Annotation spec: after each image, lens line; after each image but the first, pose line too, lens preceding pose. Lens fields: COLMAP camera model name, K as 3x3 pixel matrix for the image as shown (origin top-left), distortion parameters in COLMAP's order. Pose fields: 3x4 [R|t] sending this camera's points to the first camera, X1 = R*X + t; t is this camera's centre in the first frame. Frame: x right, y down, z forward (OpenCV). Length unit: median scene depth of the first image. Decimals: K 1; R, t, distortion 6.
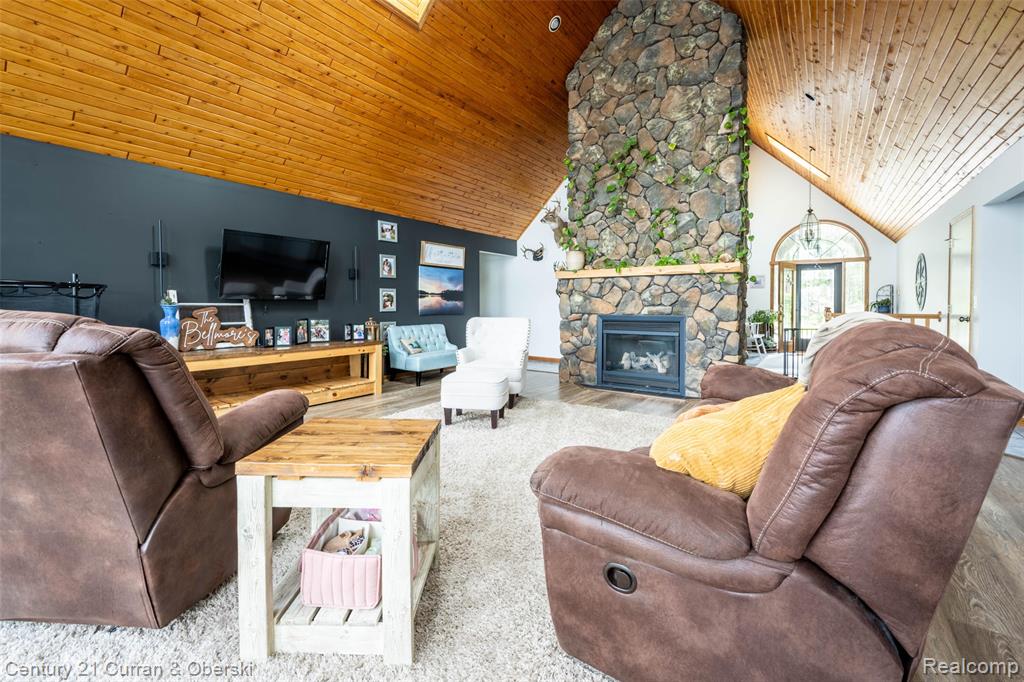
lens RADIAL K [[444.6, 0, 500.0], [0, 444.6, 317.9], [0, 0, 1]] dist [-0.007902, 0.000340]
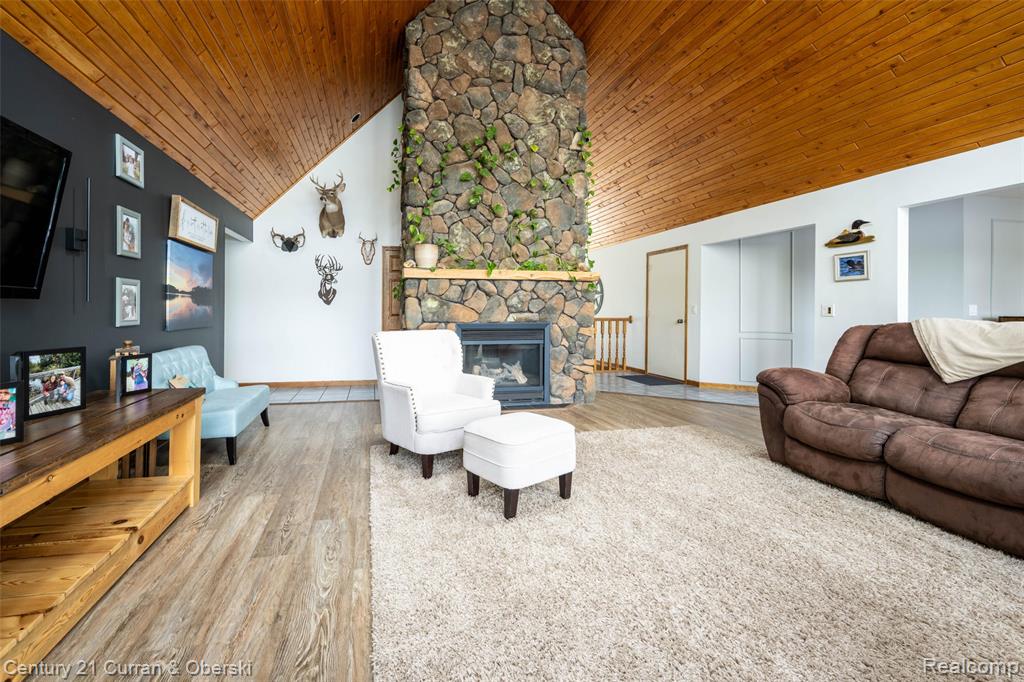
lens RADIAL K [[444.6, 0, 461.3], [0, 444.6, 312.7], [0, 0, 1]] dist [-0.007902, 0.000340]
pose [[0.664006, -0.003746, 0.747718, -0.422986], [0.020914, 0.999689, -0.013564, -0.016426], [-0.747435, 0.024644, 0.663878, 0.459107]]
